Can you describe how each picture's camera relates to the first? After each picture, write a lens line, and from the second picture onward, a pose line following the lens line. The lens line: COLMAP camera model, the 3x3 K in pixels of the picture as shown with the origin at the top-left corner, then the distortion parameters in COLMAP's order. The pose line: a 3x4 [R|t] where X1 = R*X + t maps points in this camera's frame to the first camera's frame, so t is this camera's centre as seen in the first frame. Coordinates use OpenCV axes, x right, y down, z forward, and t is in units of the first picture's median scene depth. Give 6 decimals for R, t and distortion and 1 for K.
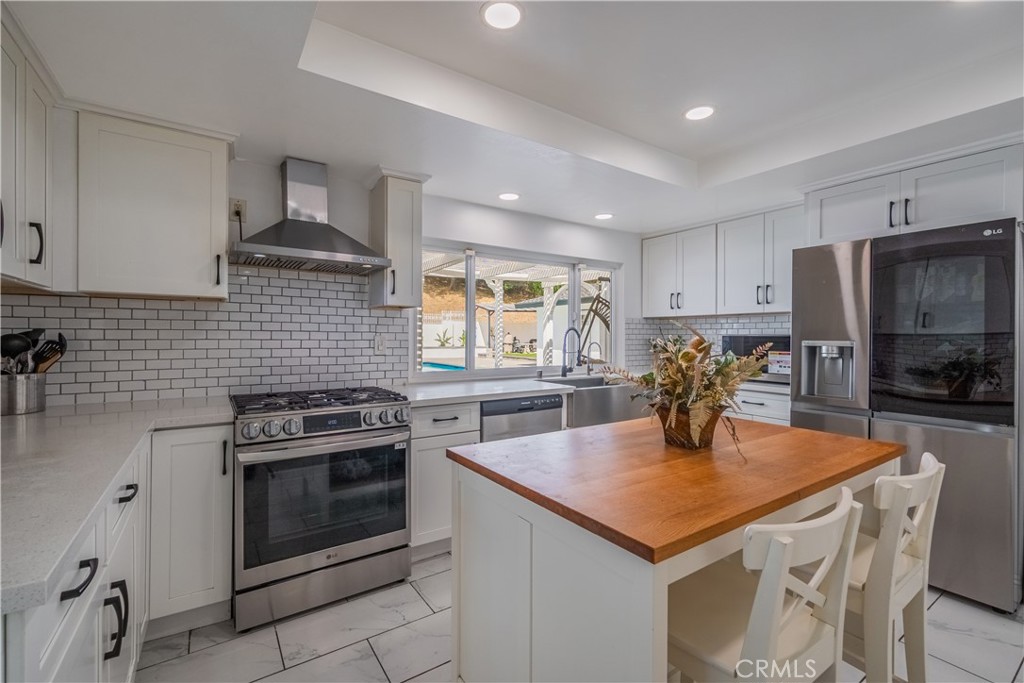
lens RADIAL K [[445.7, 0, 511.1], [0, 445.7, 338.7], [0, 0, 1]] dist [0.003272, 0.000640]
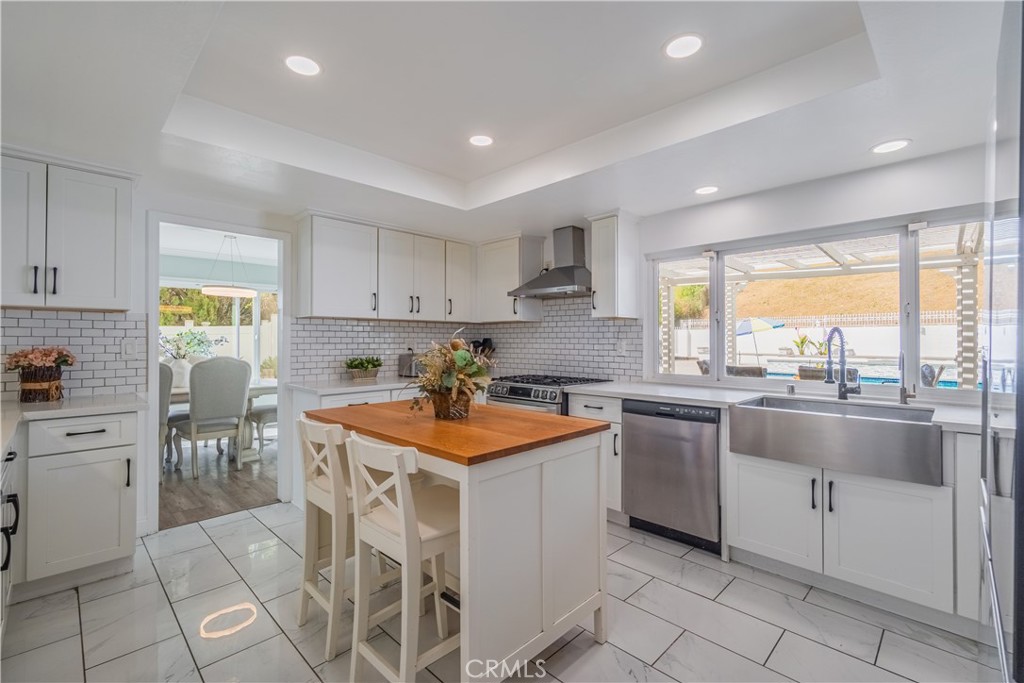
lens RADIAL K [[445.7, 0, 505.2], [0, 445.7, 340.1], [0, 0, 1]] dist [0.003272, 0.000640]
pose [[0.201984, -0.004608, -0.979378, 0.926972], [-0.004361, 0.999975, -0.005604, 0.000027], [0.979379, 0.005403, 0.201958, 0.450515]]
